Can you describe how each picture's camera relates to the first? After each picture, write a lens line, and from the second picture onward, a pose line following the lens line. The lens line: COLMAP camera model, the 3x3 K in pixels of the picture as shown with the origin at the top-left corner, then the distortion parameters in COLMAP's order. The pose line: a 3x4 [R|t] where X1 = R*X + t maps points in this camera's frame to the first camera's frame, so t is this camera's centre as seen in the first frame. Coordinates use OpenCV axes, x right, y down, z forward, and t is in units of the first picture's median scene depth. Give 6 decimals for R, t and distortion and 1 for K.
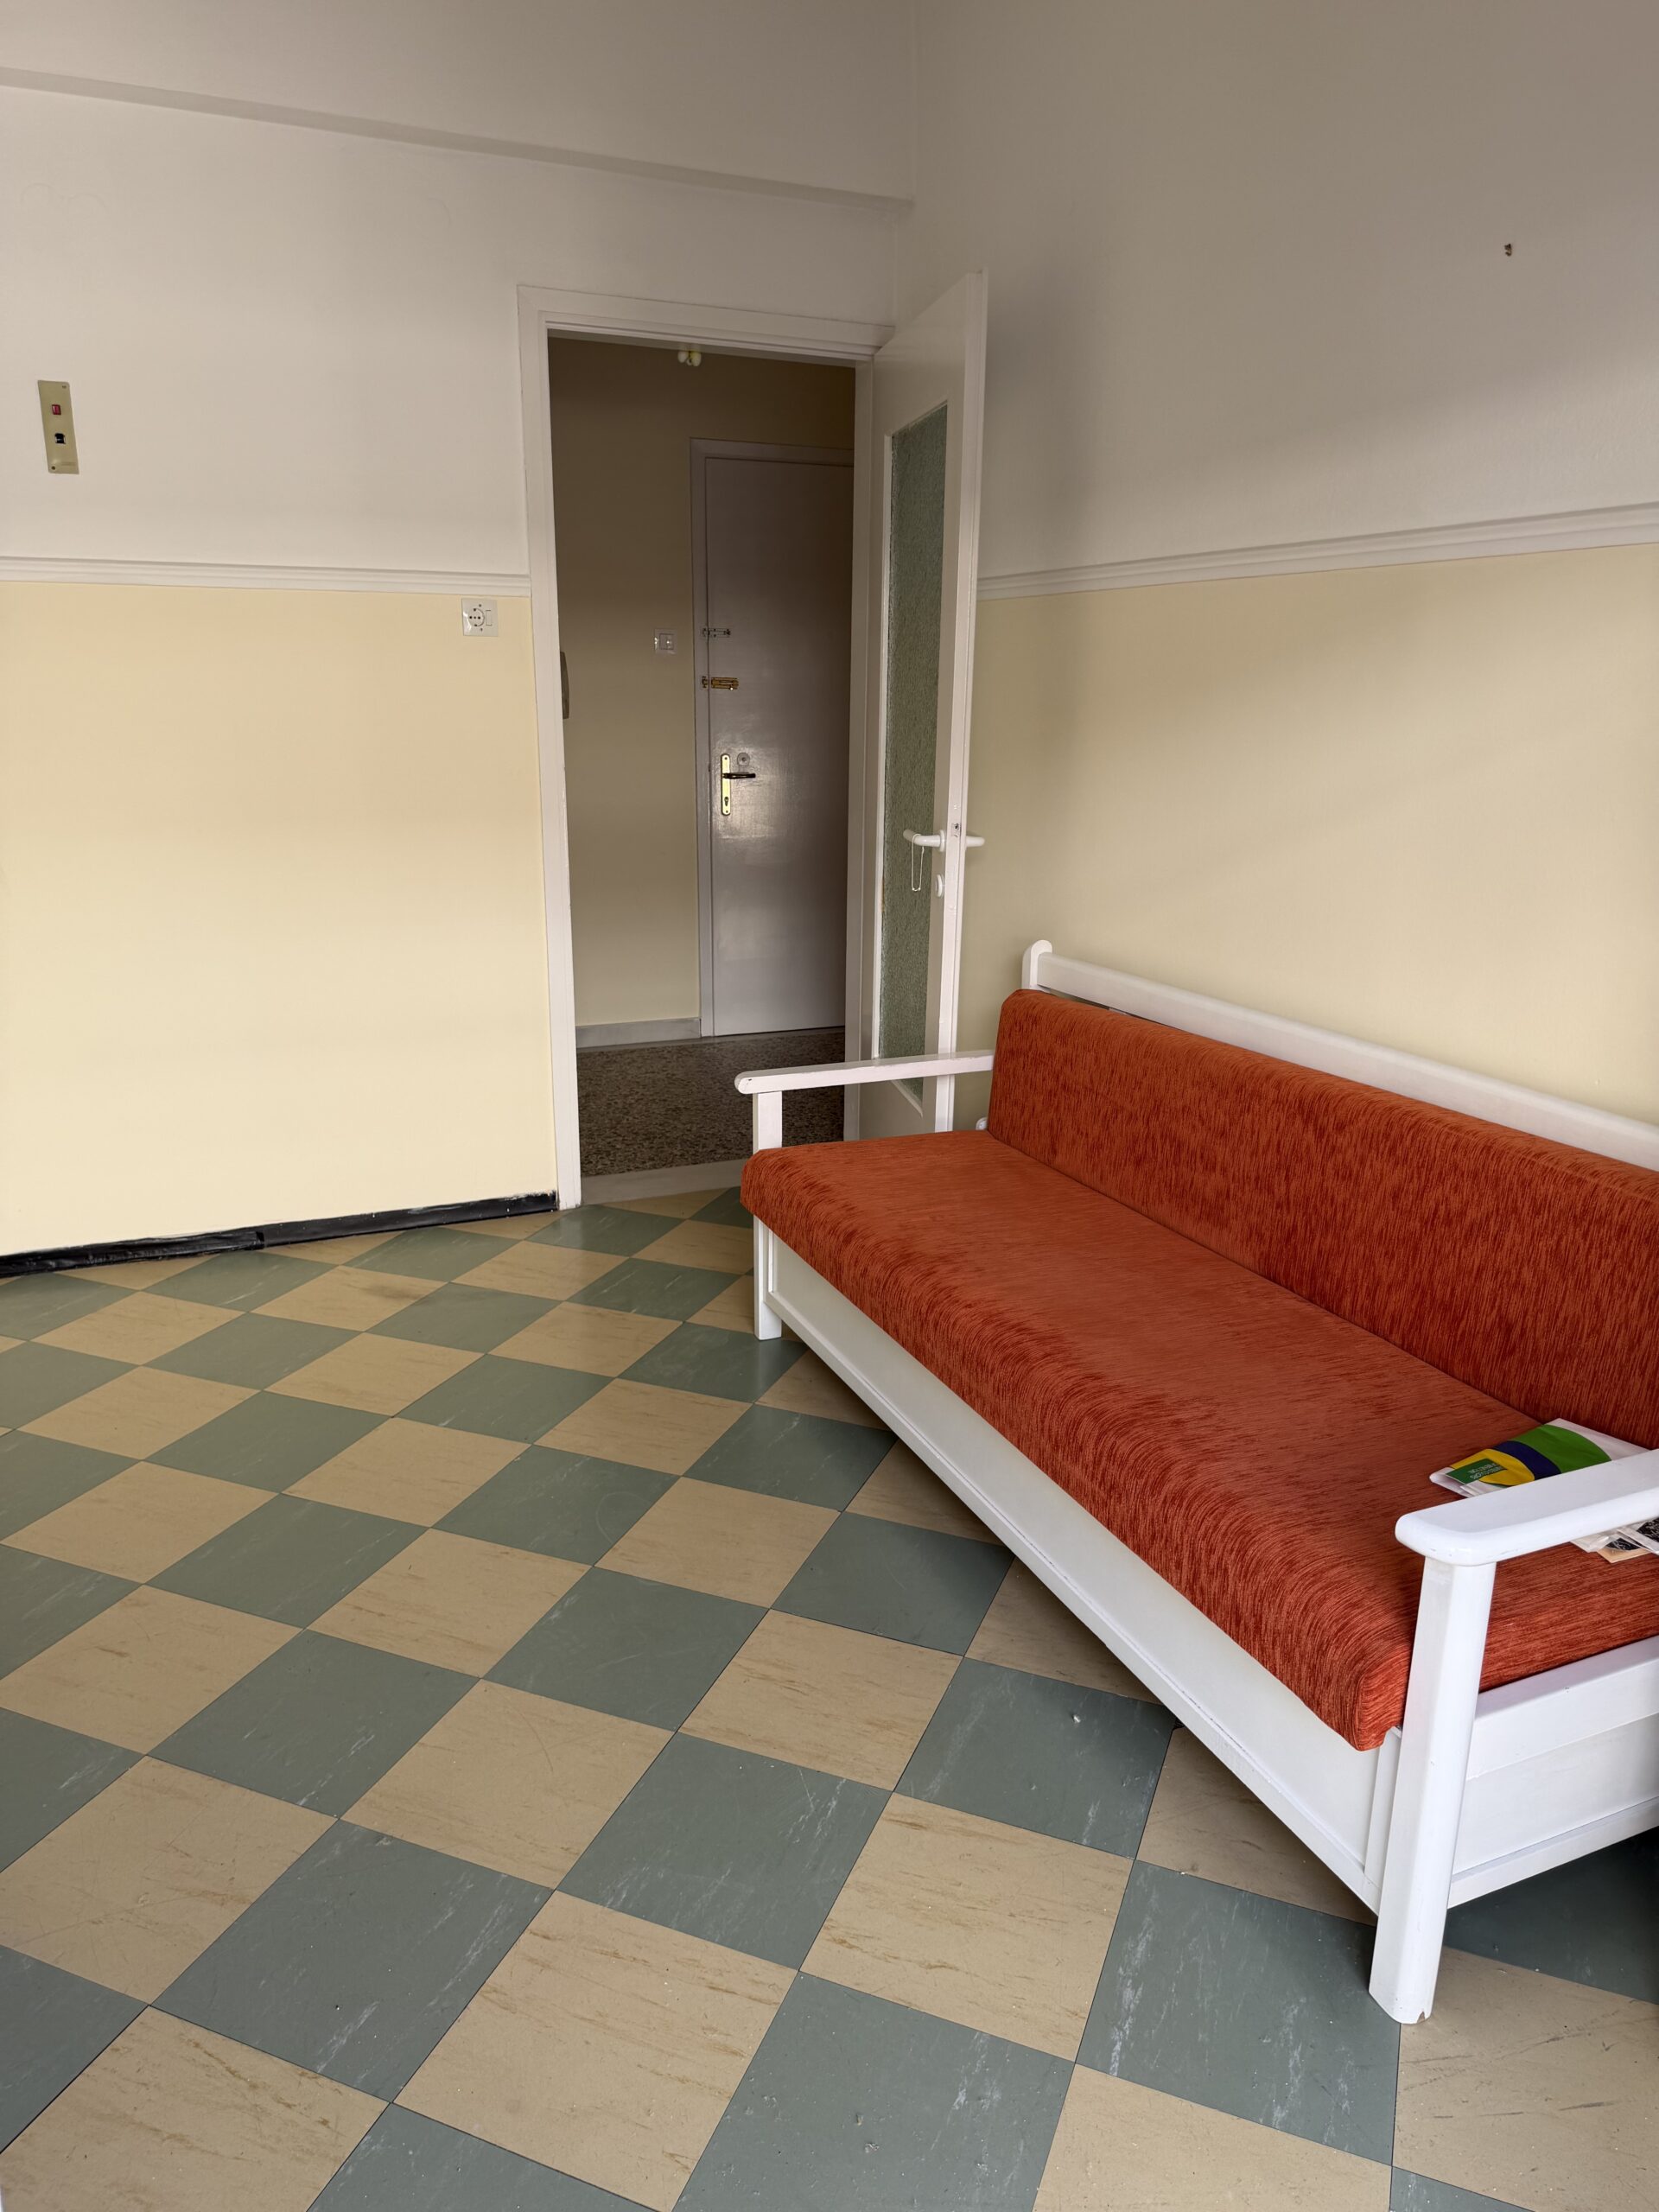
lens RADIAL K [[1532.7, 0, 843.5], [0, 1532.7, 1093.2], [0, 0, 1]] dist [0.033579, -0.057748]
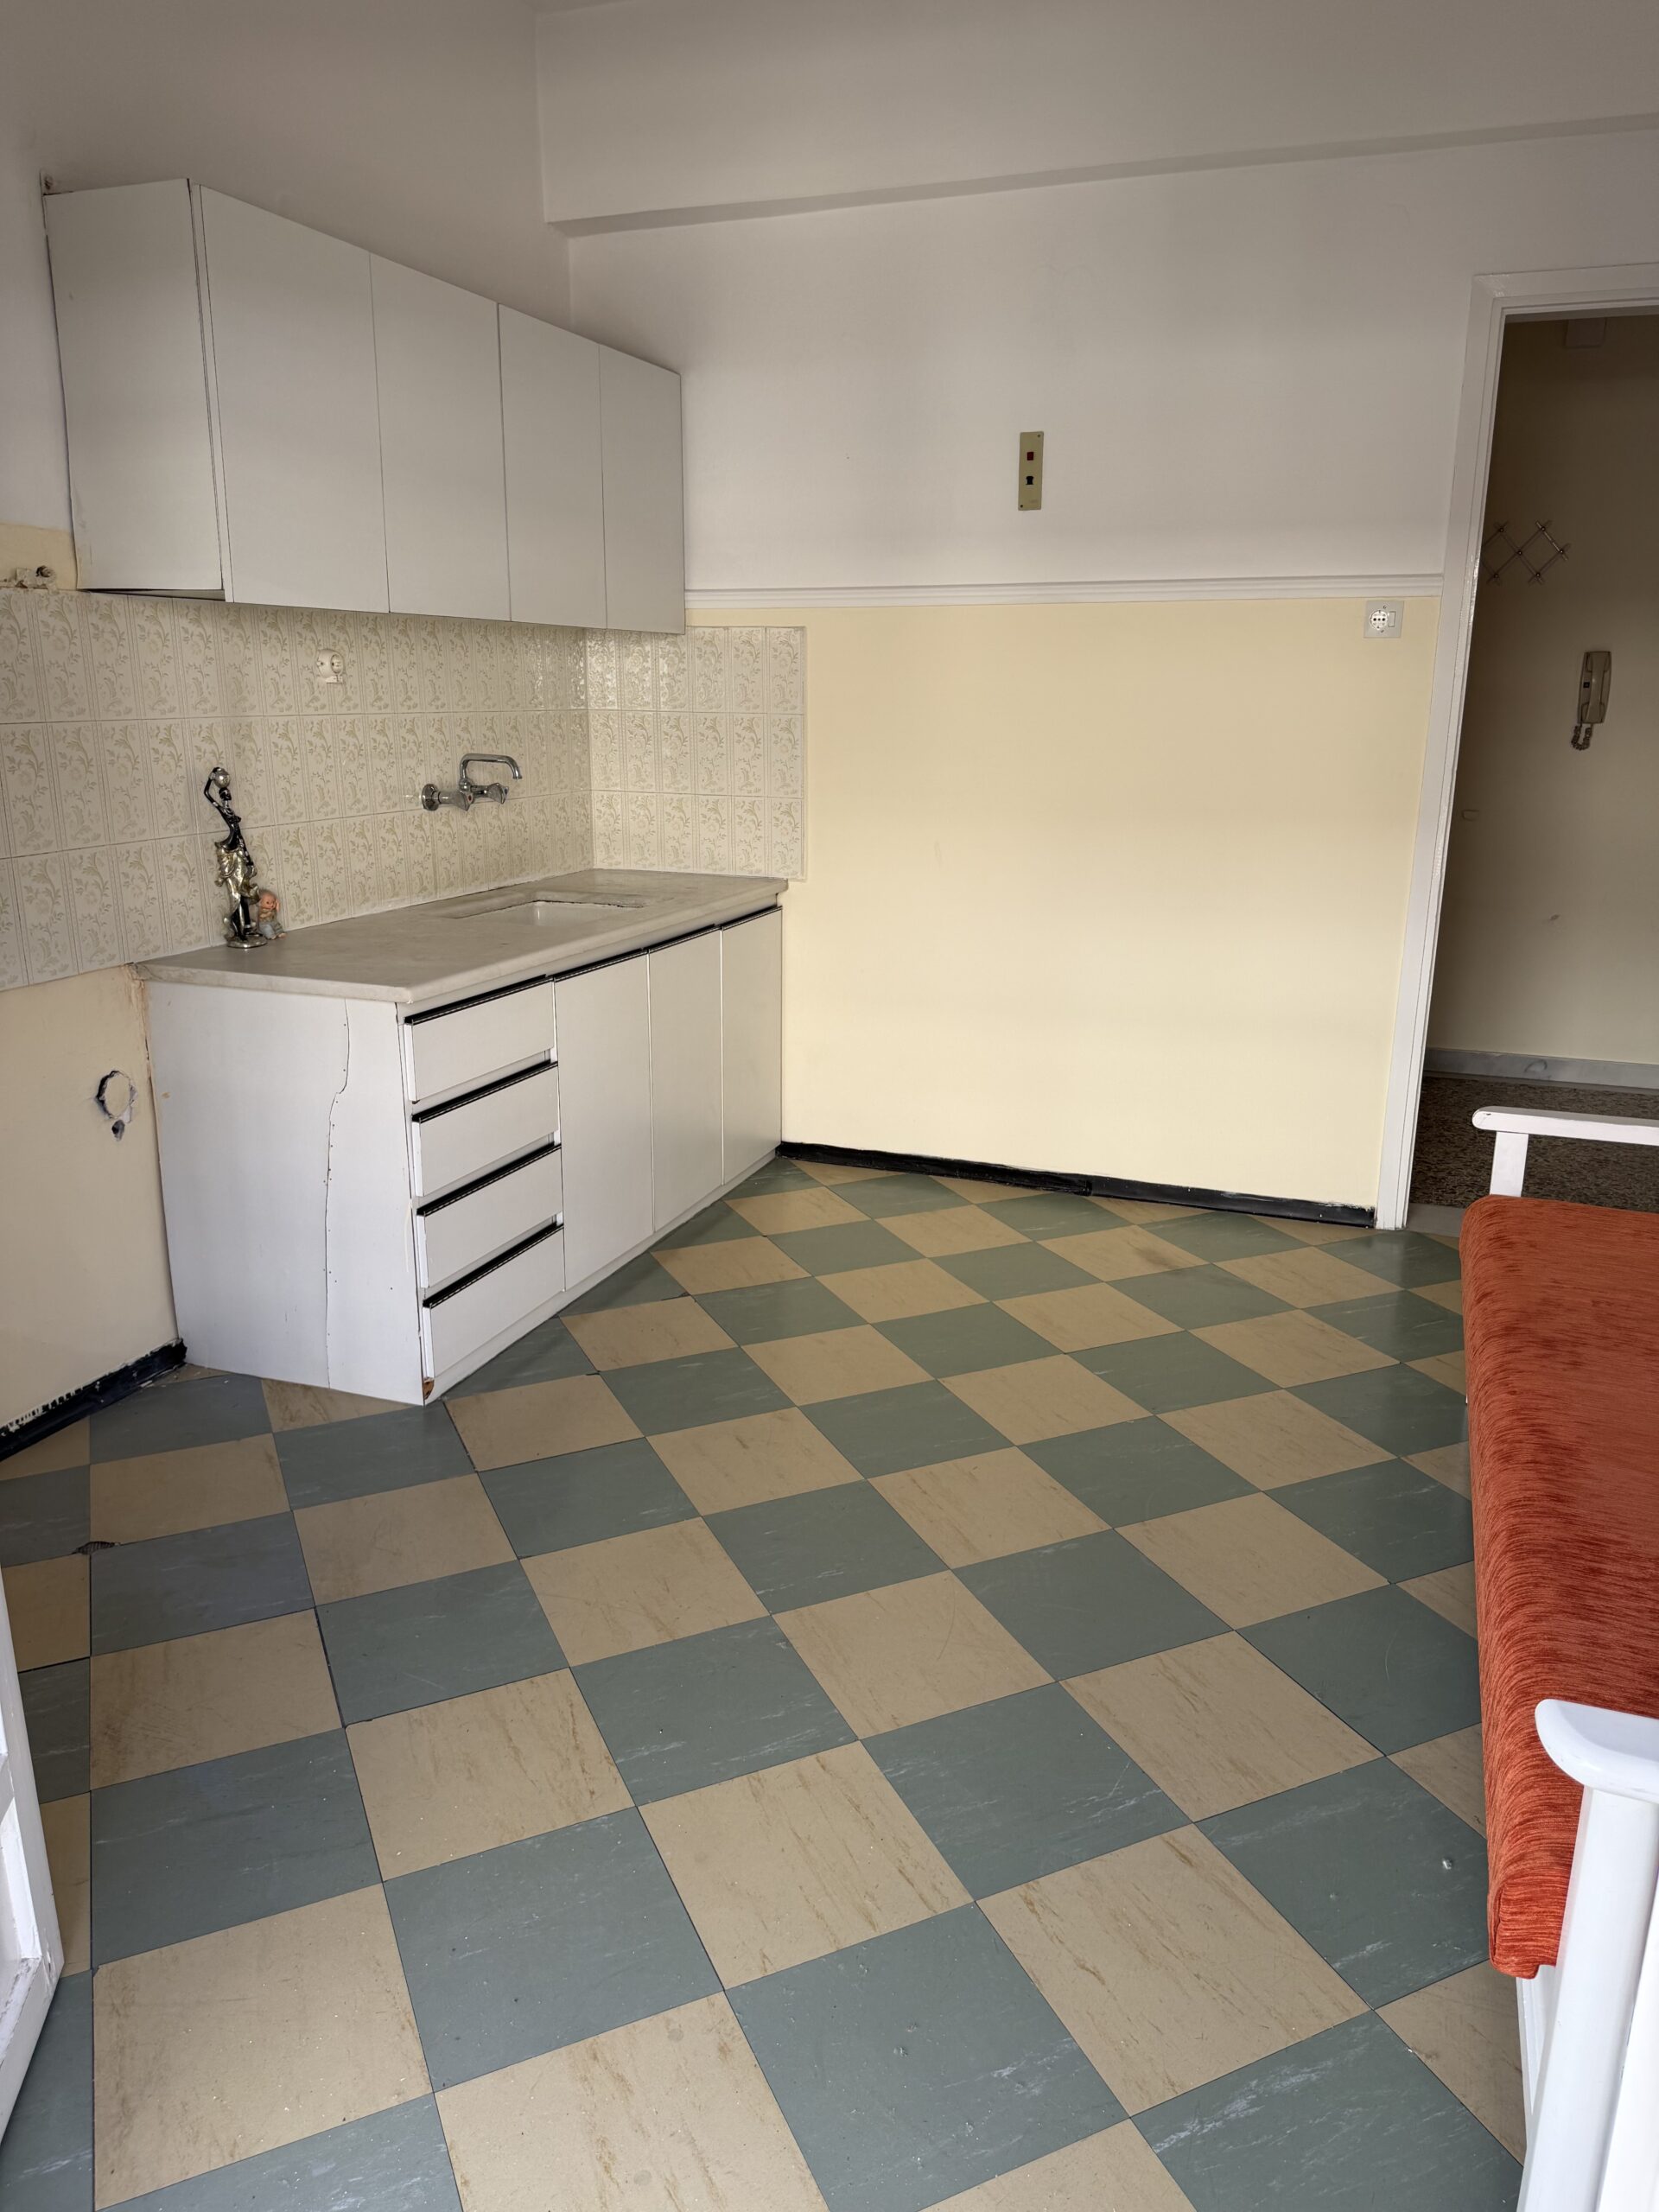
lens RADIAL K [[1532.7, 0, 837.7], [0, 1532.7, 1085.8], [0, 0, 1]] dist [0.033579, -0.057748]
pose [[0.728601, 0.167769, -0.664074, 0.258291], [-0.175186, 0.982935, 0.056116, -0.009276], [0.662156, 0.075450, 0.745558, 0.058433]]
